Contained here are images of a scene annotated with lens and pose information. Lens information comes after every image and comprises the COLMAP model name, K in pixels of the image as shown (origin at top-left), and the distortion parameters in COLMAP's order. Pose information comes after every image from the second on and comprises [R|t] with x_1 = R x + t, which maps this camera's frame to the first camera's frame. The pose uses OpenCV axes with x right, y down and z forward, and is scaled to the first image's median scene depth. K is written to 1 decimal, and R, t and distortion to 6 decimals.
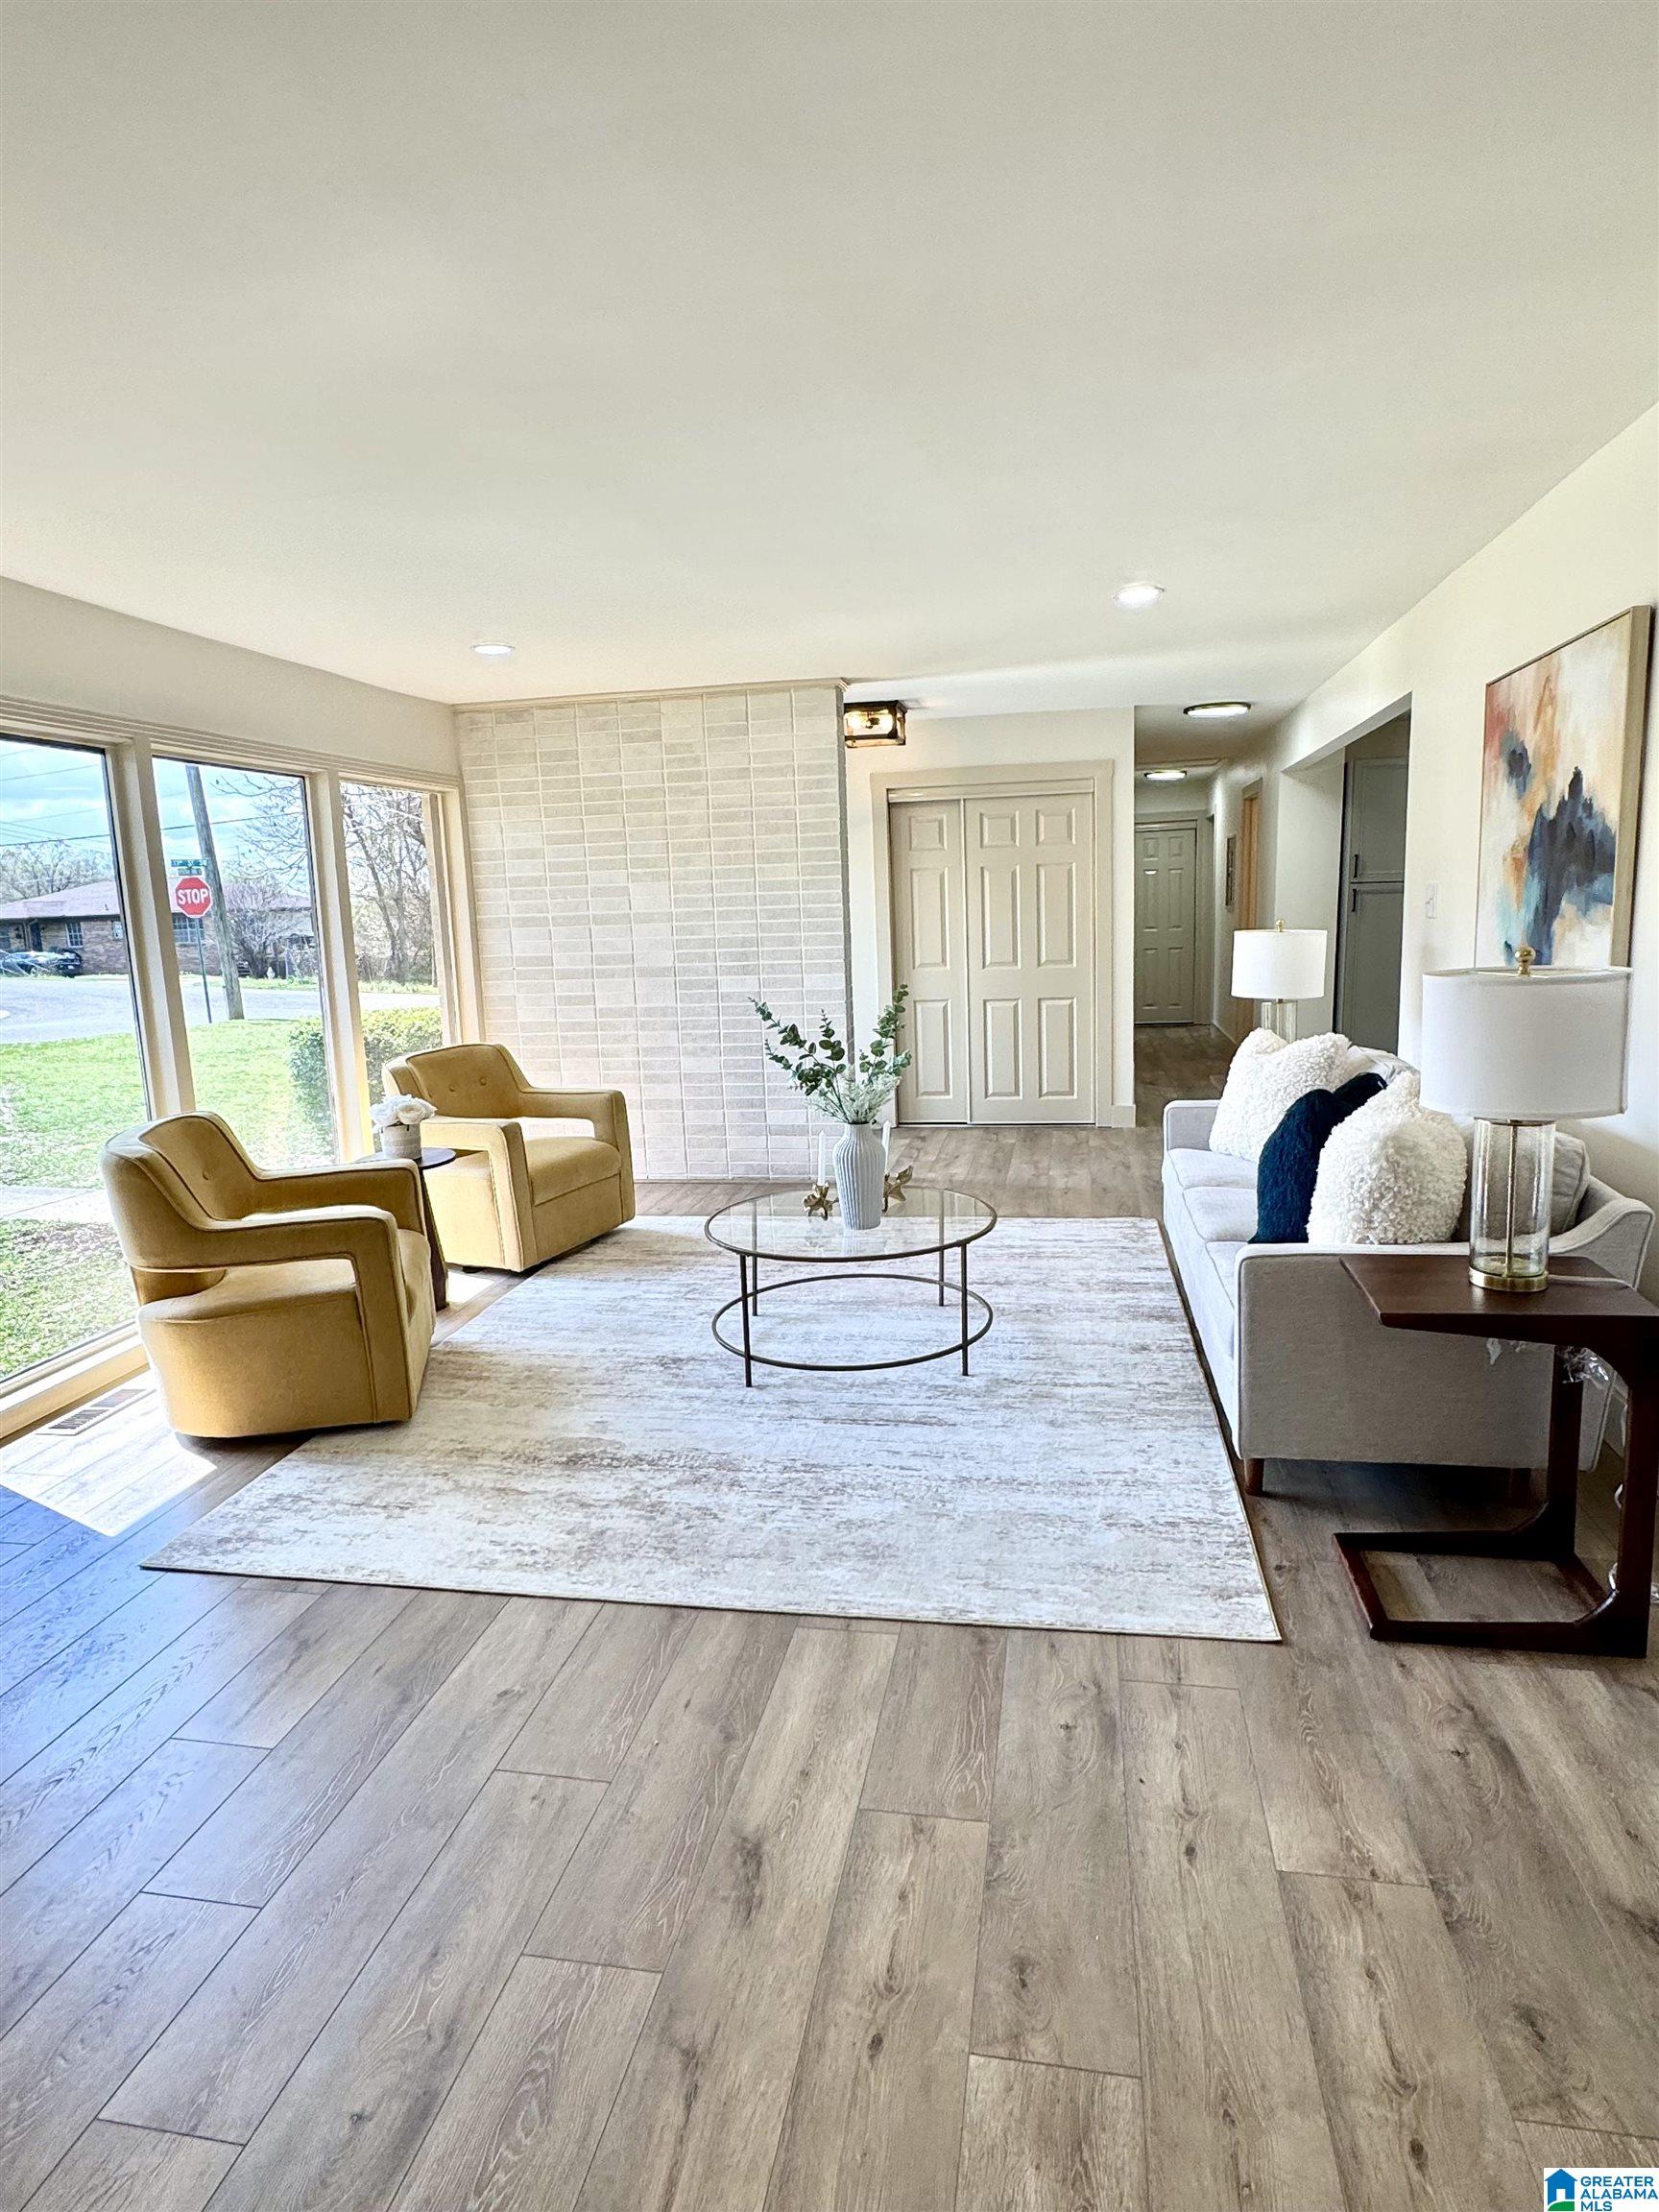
lens RADIAL K [[1225.6, 0, 829.5], [0, 1225.6, 1106.0], [0, 0, 1]] dist [0.001456, 0.000373]
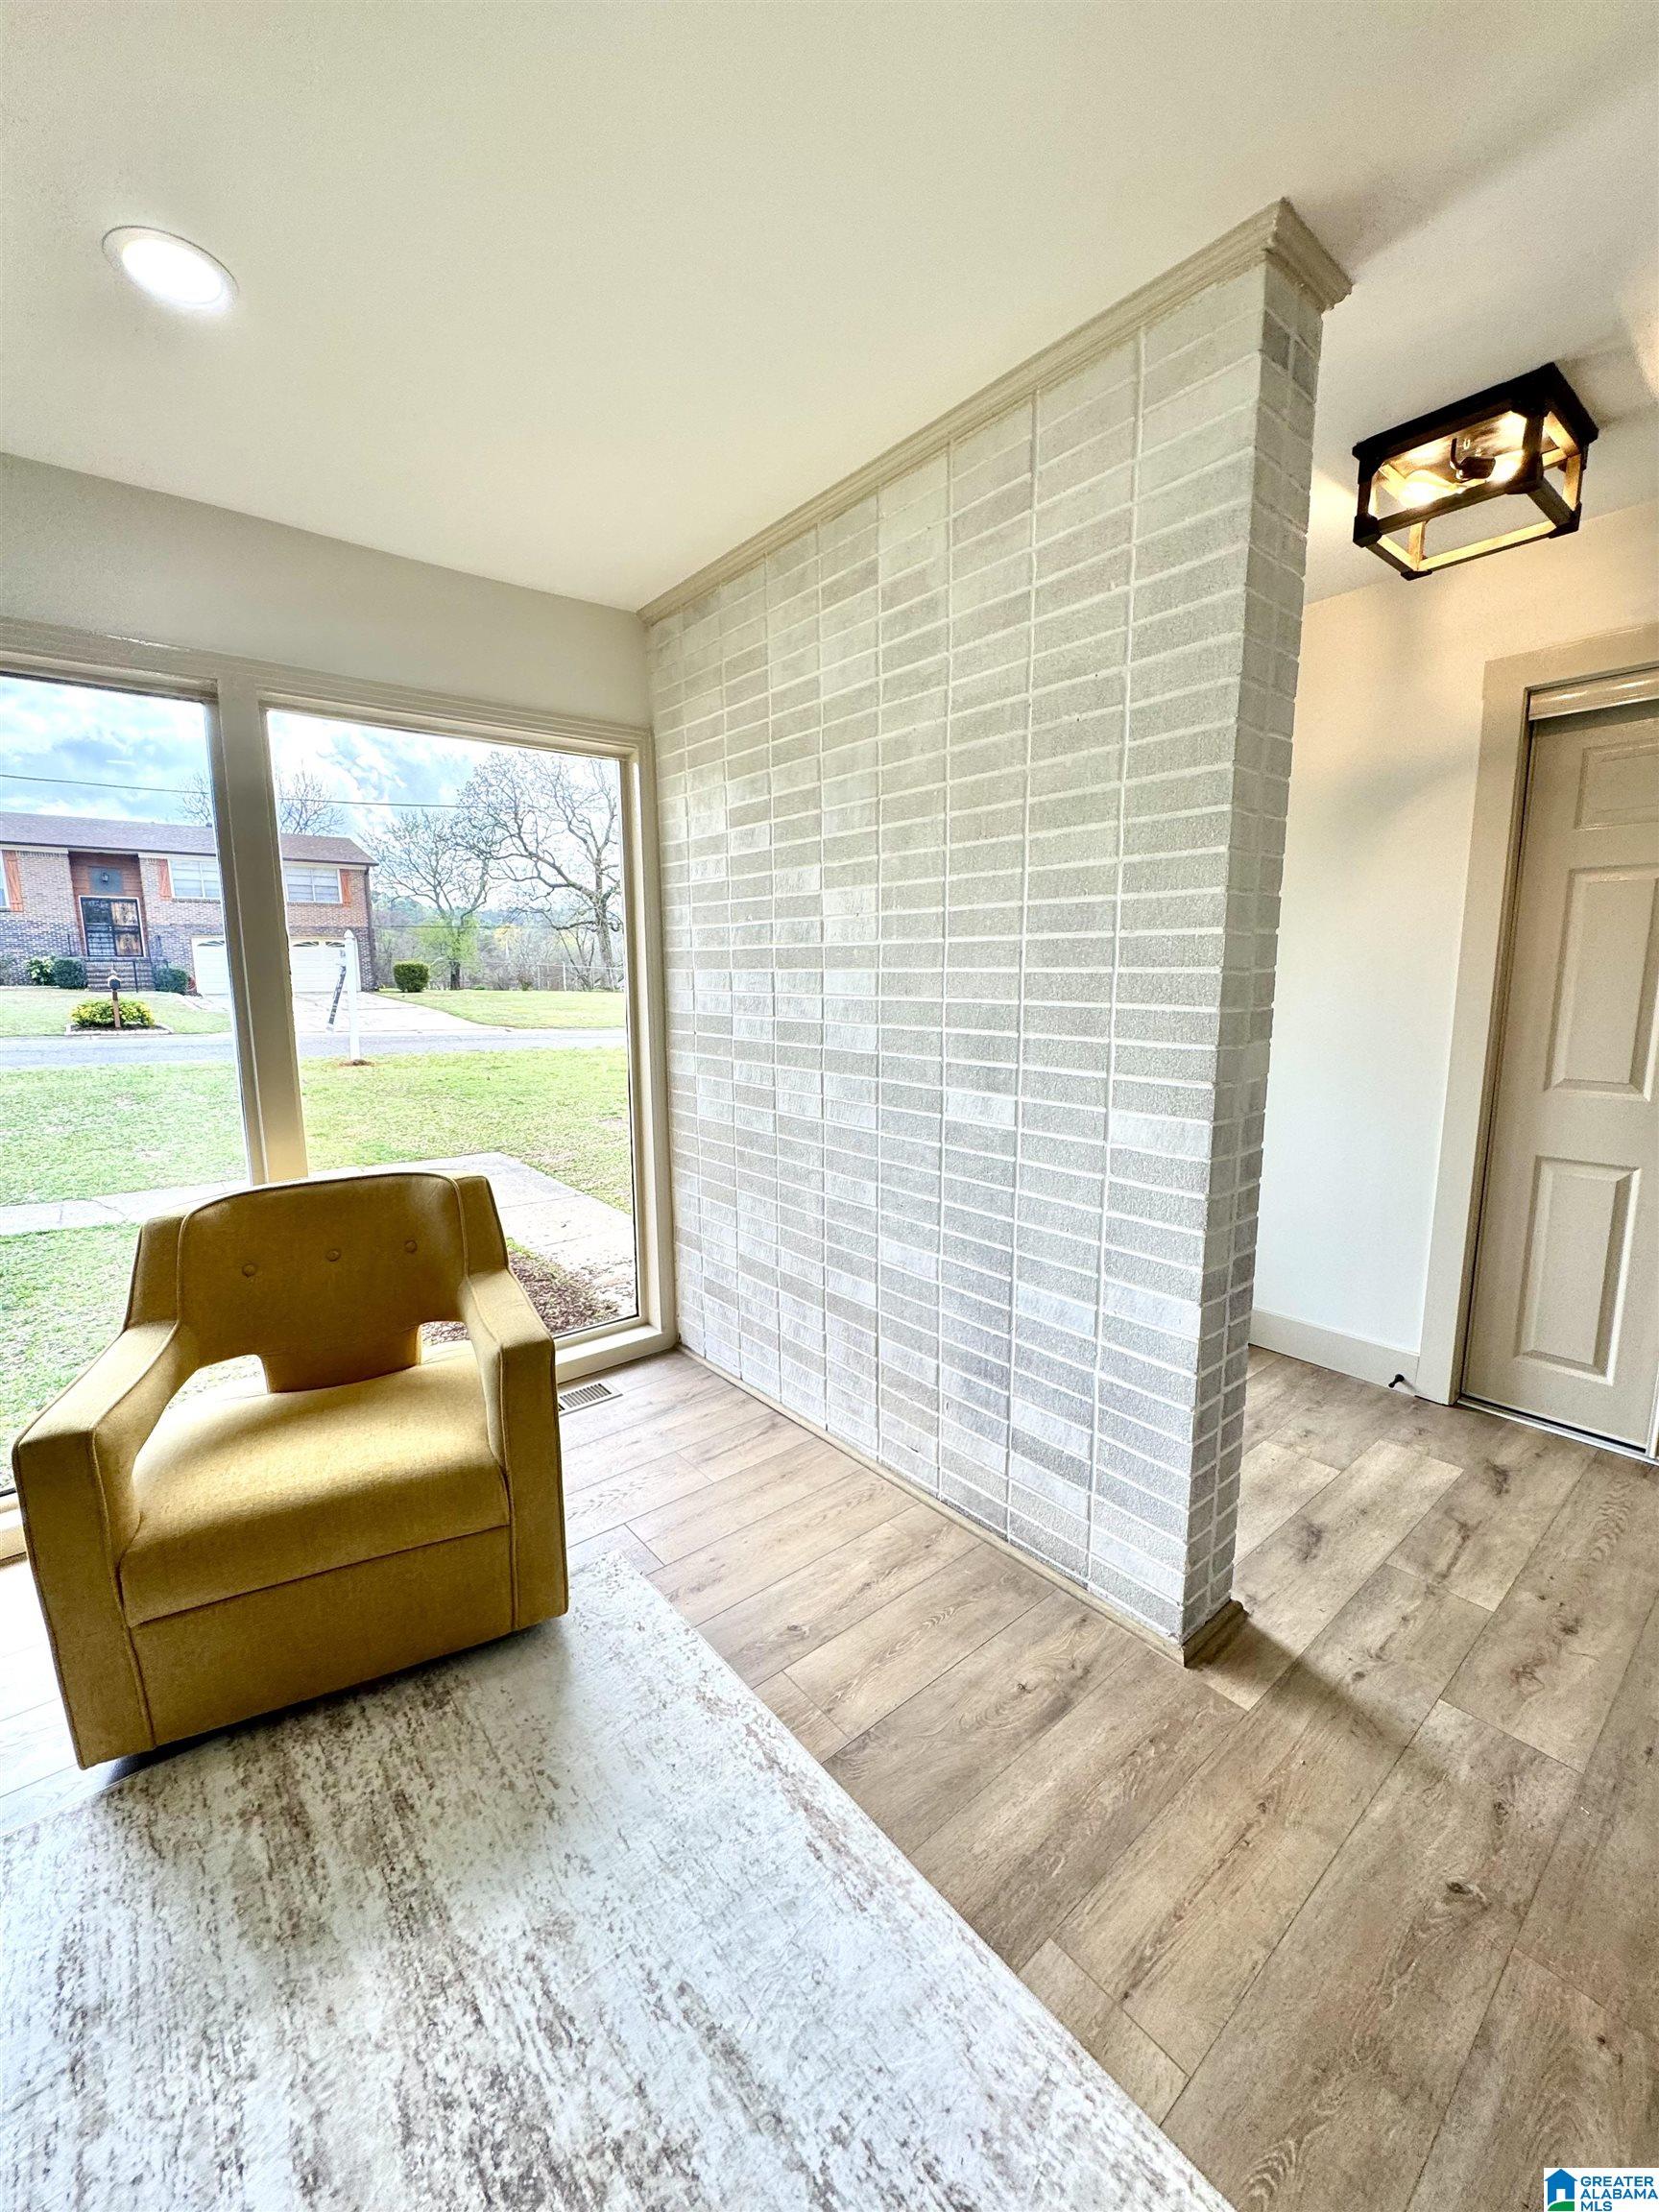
lens RADIAL K [[886.2, 0, 829.5], [0, 886.2, 1106.0], [0, 0, 1]] dist [-0.000112, 0.000264]
pose [[0.772300, 0.128094, -0.622209, 0.087708], [-0.125698, 0.990908, 0.047979, -0.112138], [0.622698, 0.041156, 0.781379, 0.732894]]
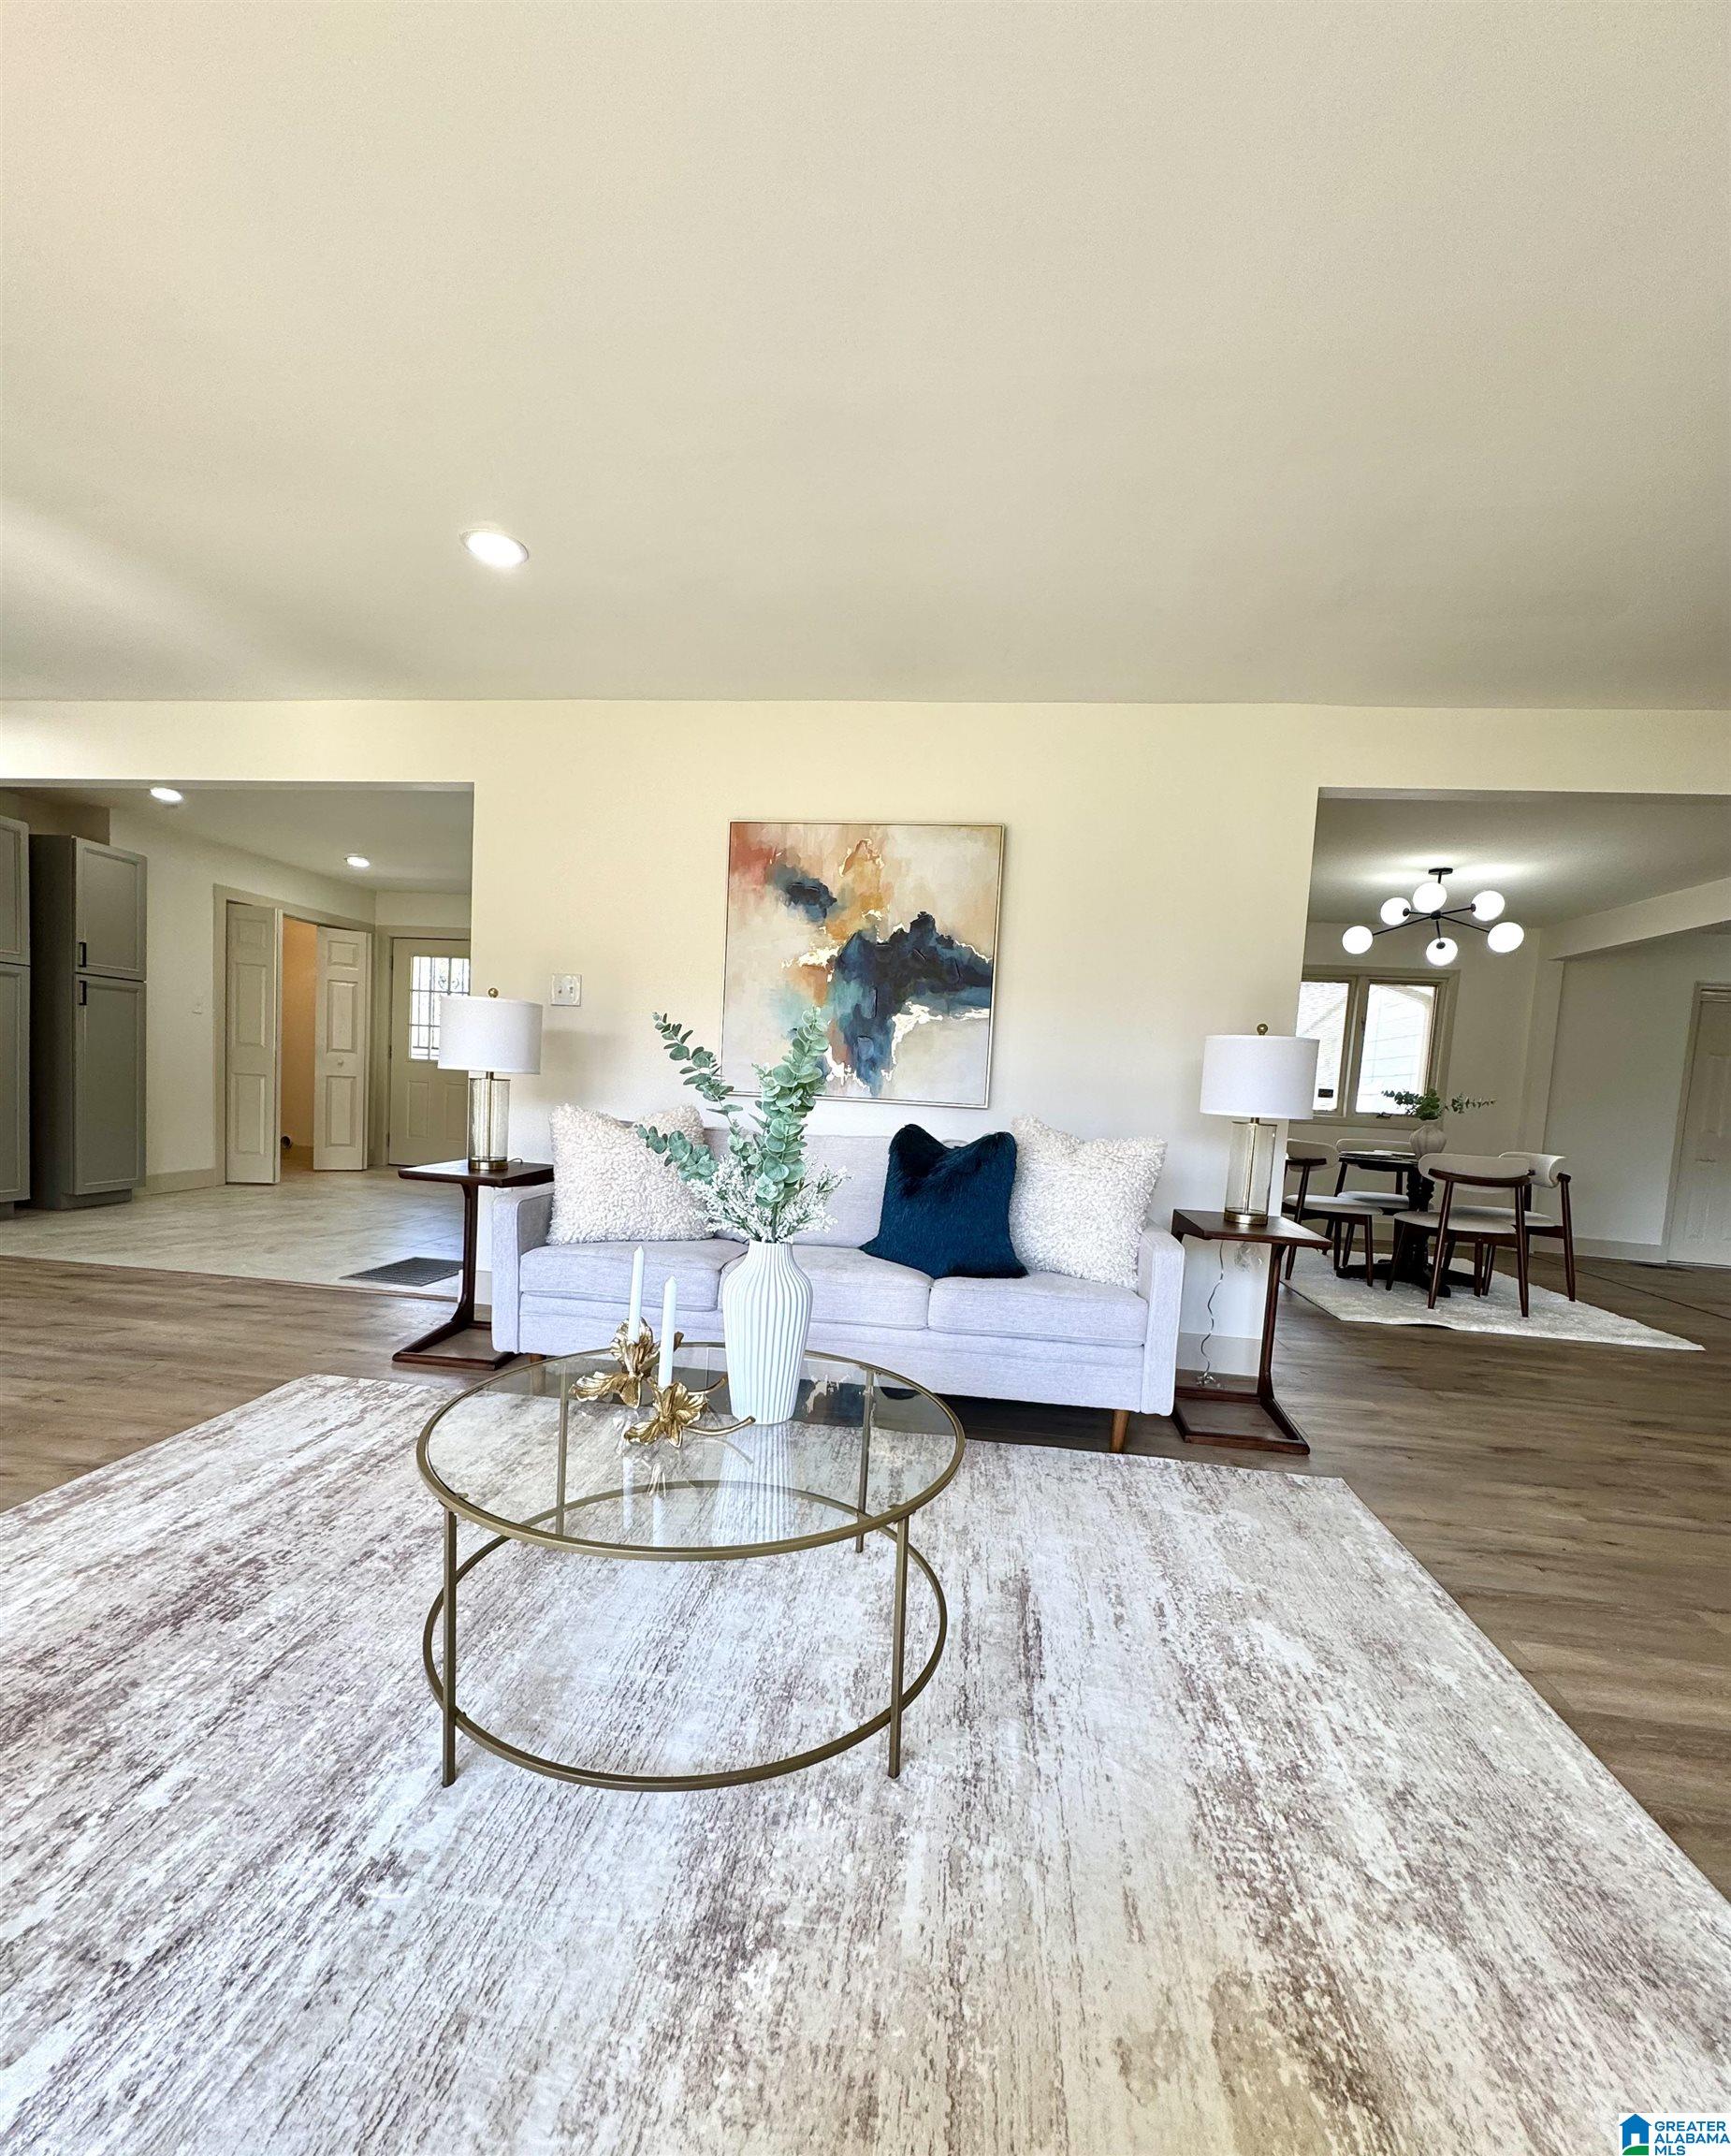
lens RADIAL K [[919.7, 0, 862.0], [0, 919.7, 1149.8], [0, 0, 1]] dist [-0.001596, -0.000297]
pose [[-0.058847, -0.041273, 0.997413, -0.261396], [0.109735, 0.992822, 0.047558, -0.027721], [-0.992217, 0.112250, -0.053896, 0.607719]]
